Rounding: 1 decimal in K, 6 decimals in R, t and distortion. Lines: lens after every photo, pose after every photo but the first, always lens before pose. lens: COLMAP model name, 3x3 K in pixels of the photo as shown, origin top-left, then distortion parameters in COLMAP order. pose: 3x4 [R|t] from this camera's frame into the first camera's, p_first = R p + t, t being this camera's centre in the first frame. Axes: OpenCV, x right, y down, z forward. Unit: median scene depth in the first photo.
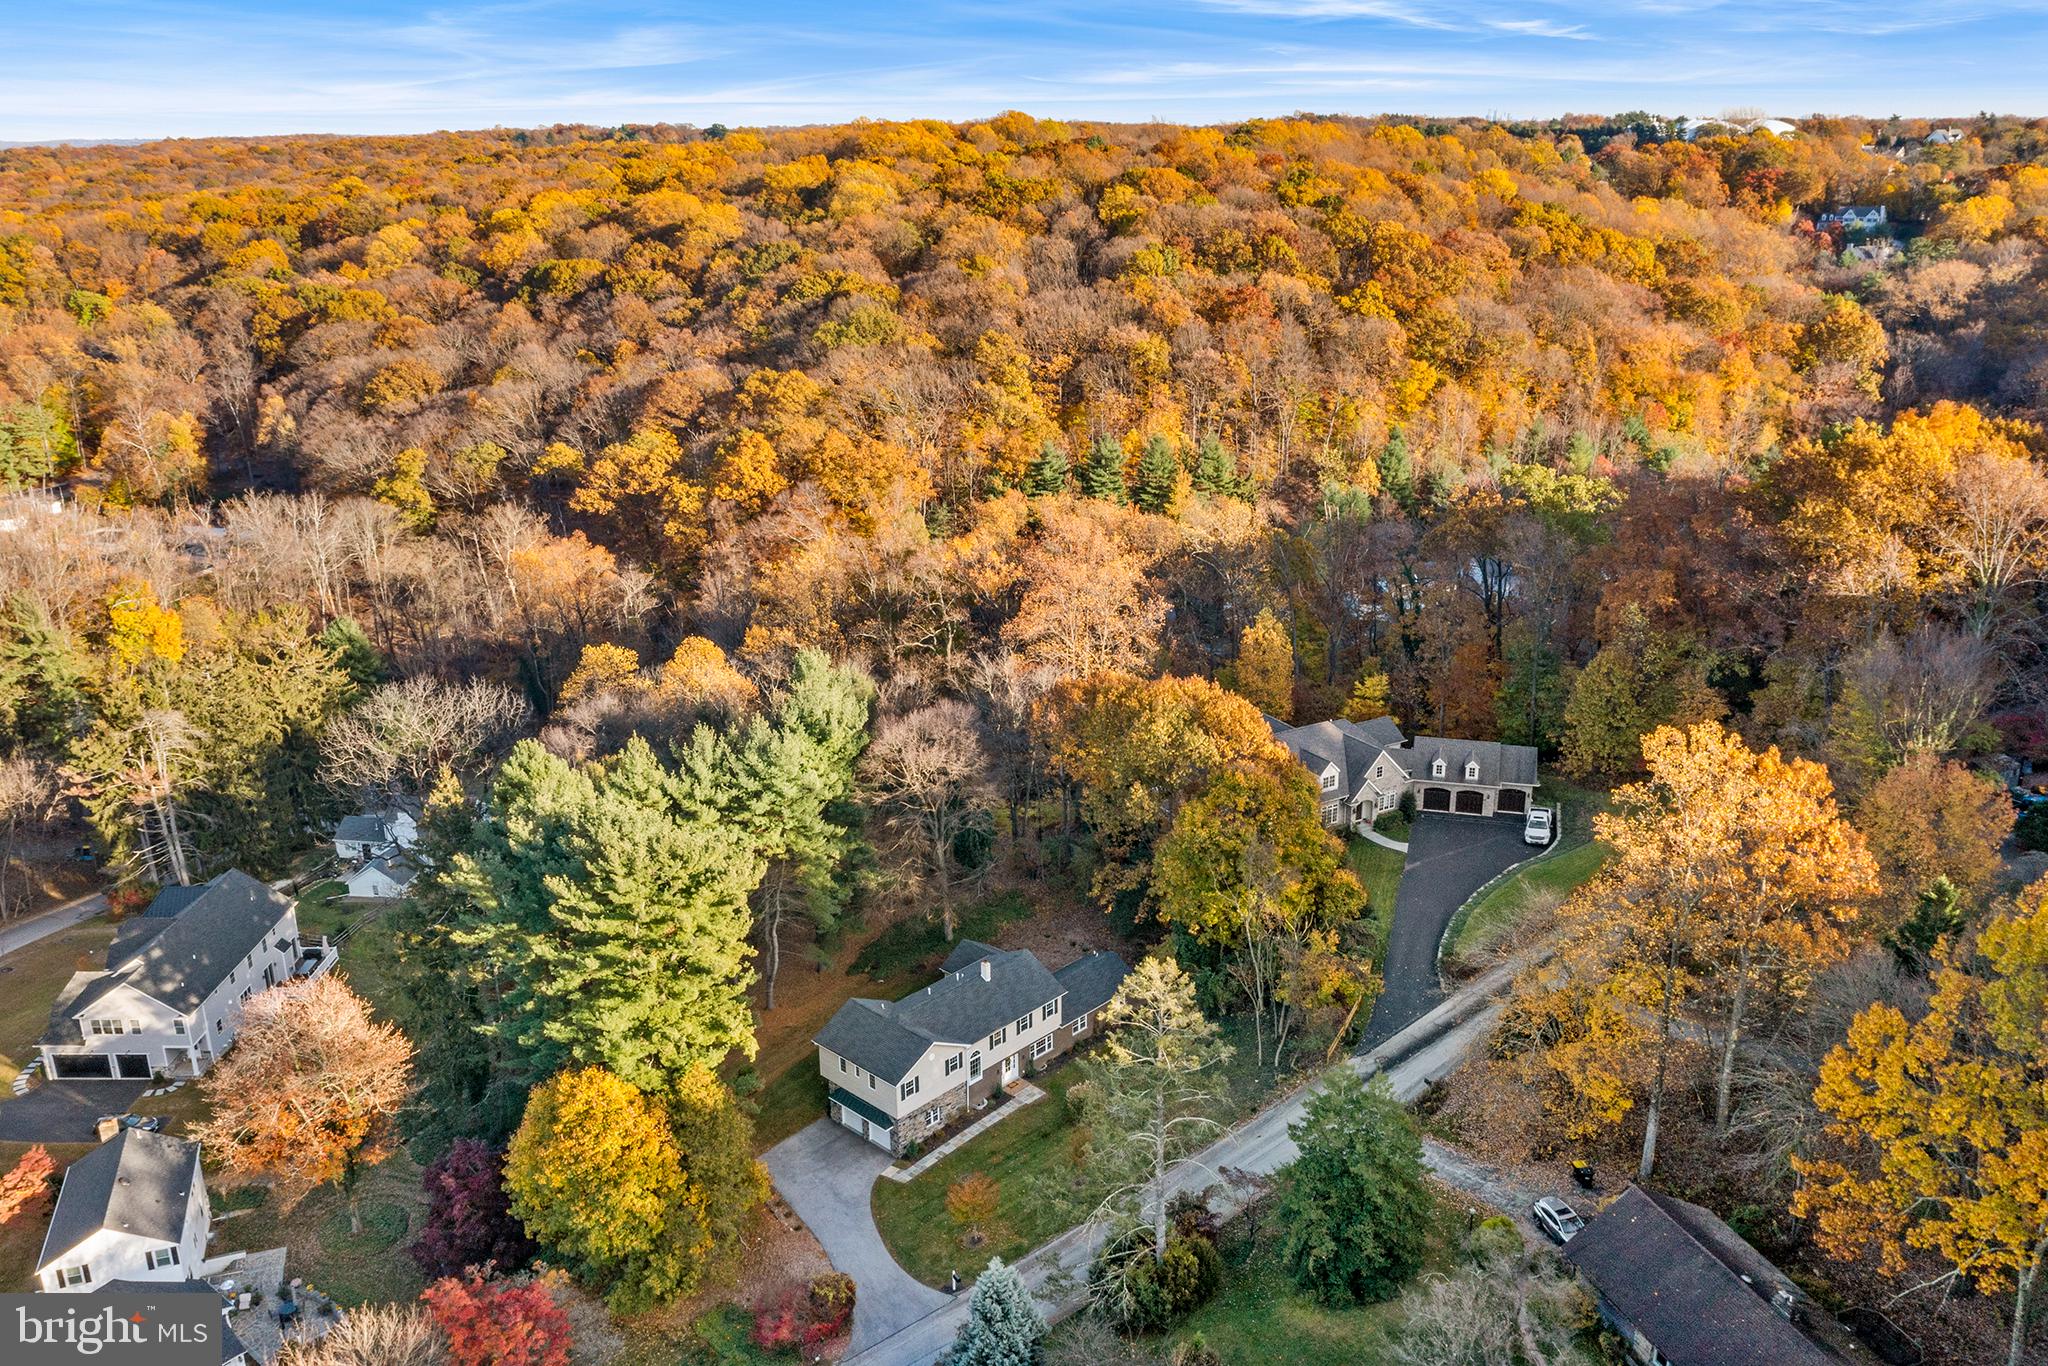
lens RADIAL K [[1636.4, 0, 1024.0], [0, 1636.4, 683.0], [0, 0, 1]] dist [-0.010600, 0.001588]
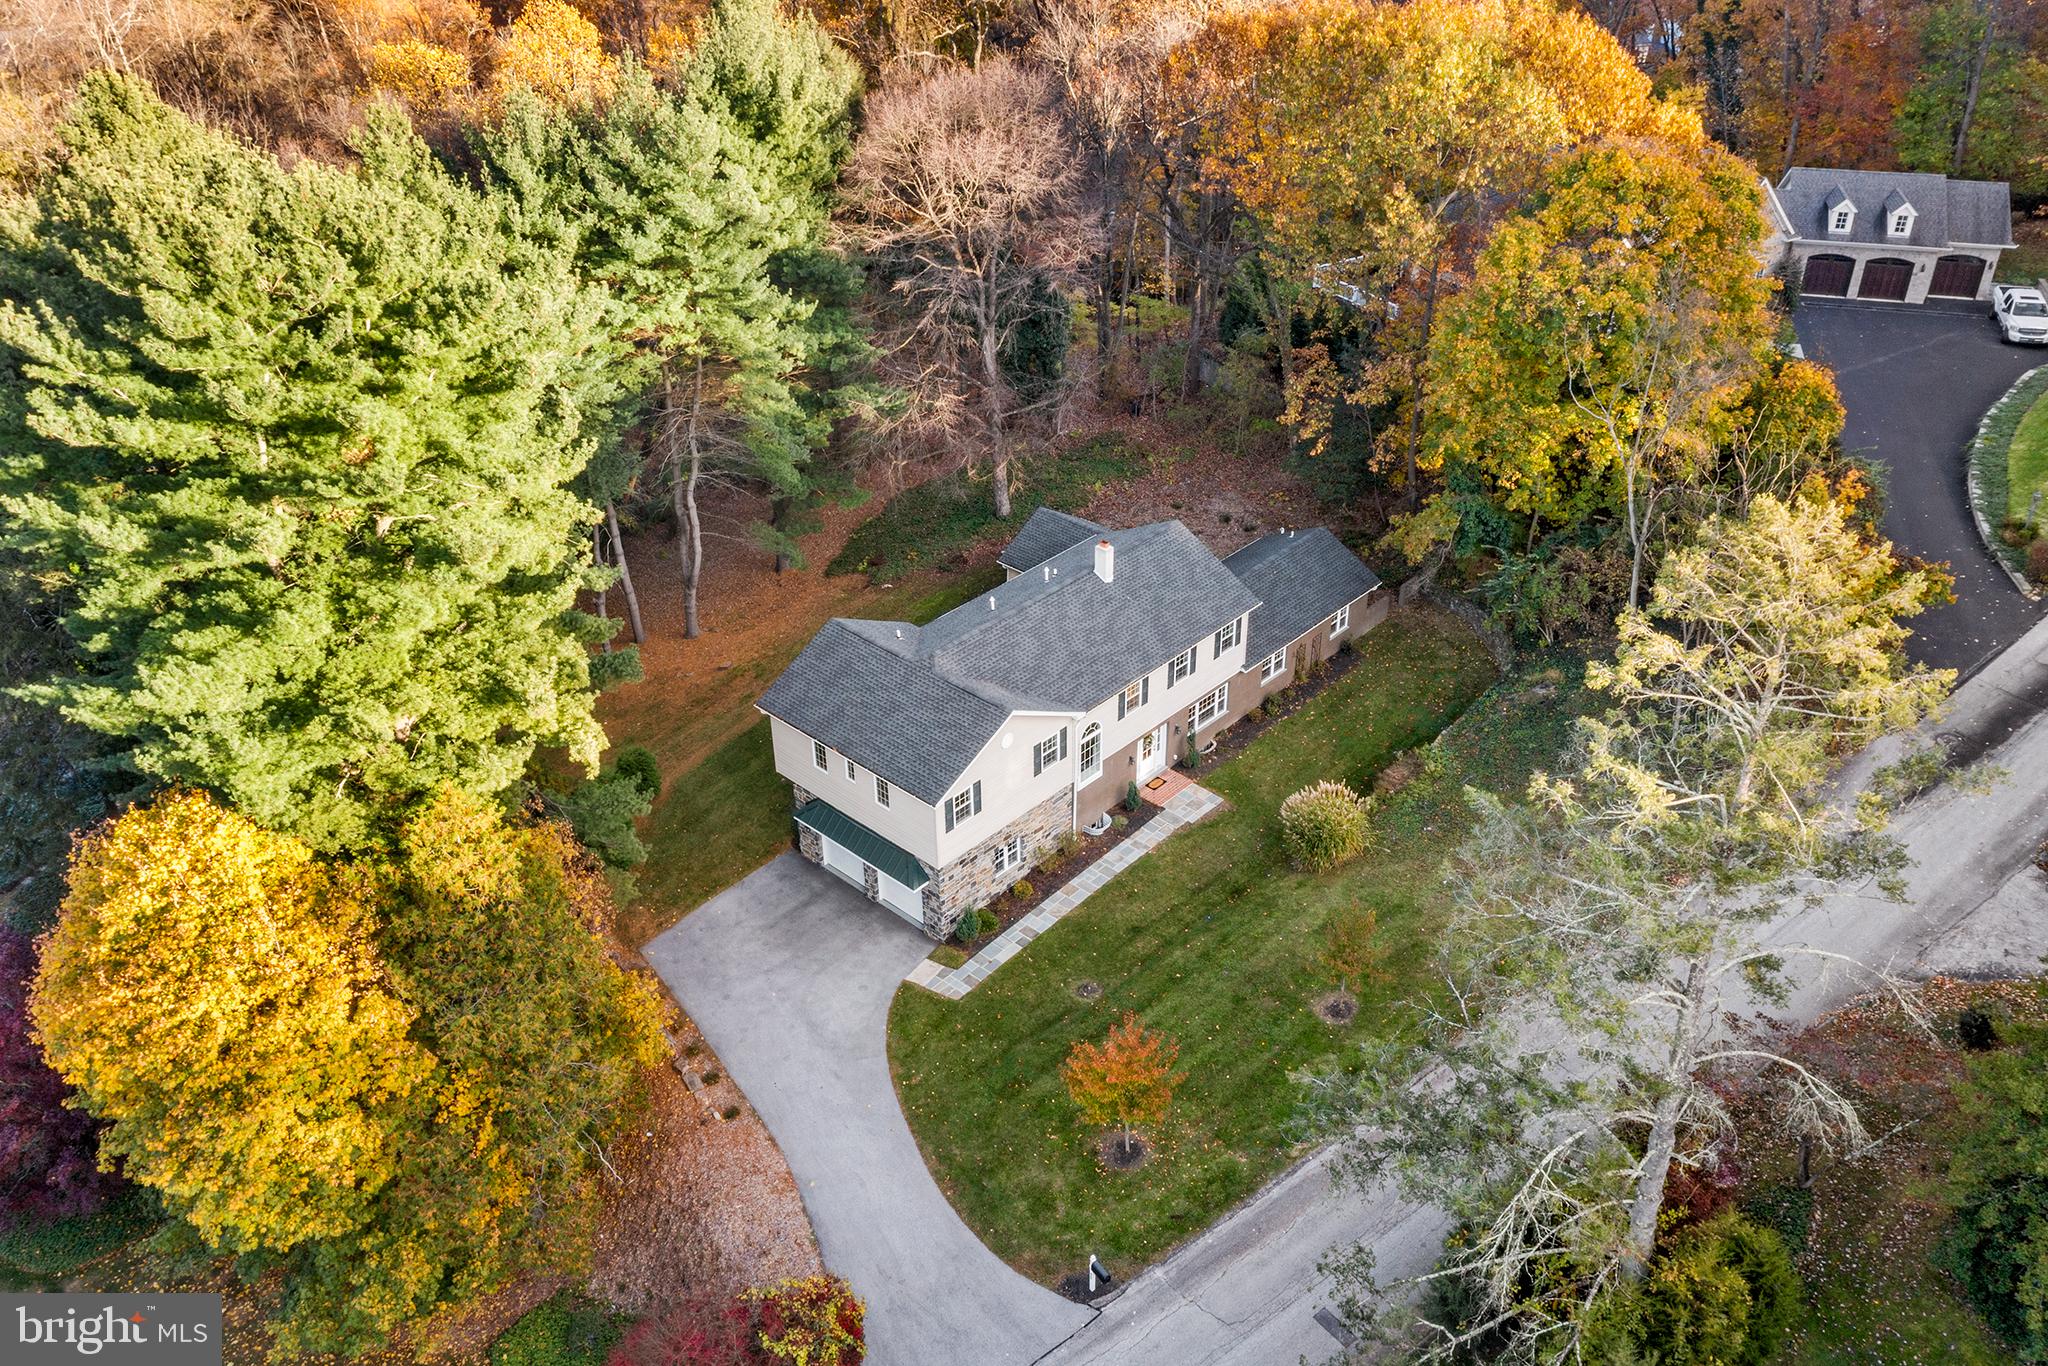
lens RADIAL K [[1636.4, 0, 1024.0], [0, 1636.4, 683.0], [0, 0, 1]] dist [-0.010600, 0.001588]
pose [[0.999942, -0.006193, 0.008857, -0.054382], [0.003944, 0.972110, 0.234491, 0.099261], [-0.010062, -0.234442, 0.972078, 0.531444]]
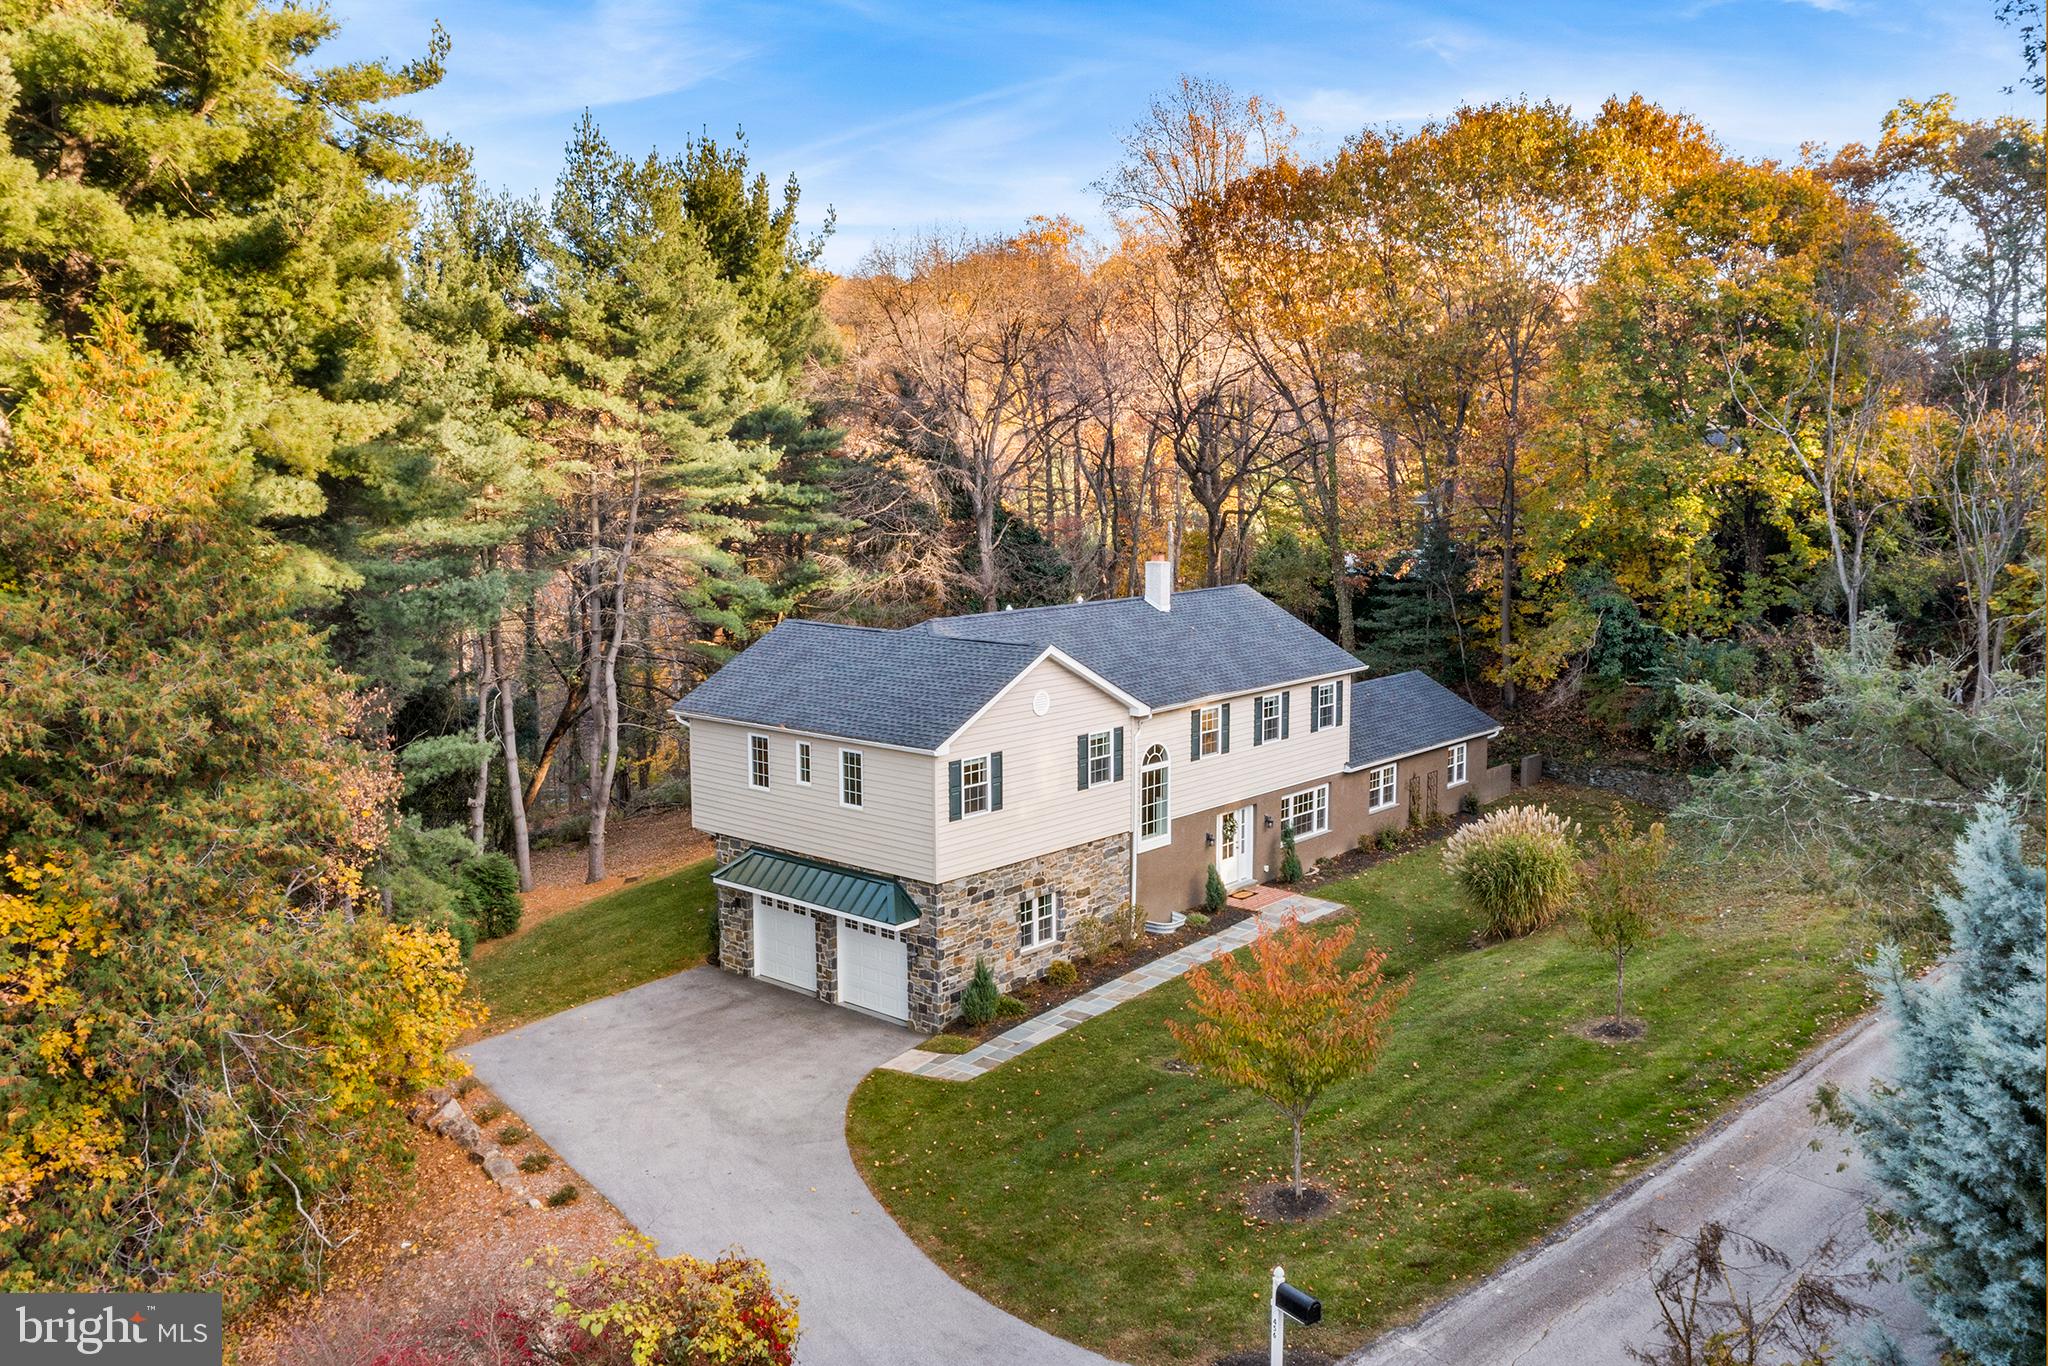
lens RADIAL K [[1636.4, 0, 1024.0], [0, 1636.4, 683.0], [0, 0, 1]] dist [-0.010600, 0.001588]
pose [[0.999260, 0.001063, 0.038446, -0.070262], [0.006323, 0.981478, -0.191473, 0.278513], [-0.037937, 0.191574, 0.980745, 0.671914]]
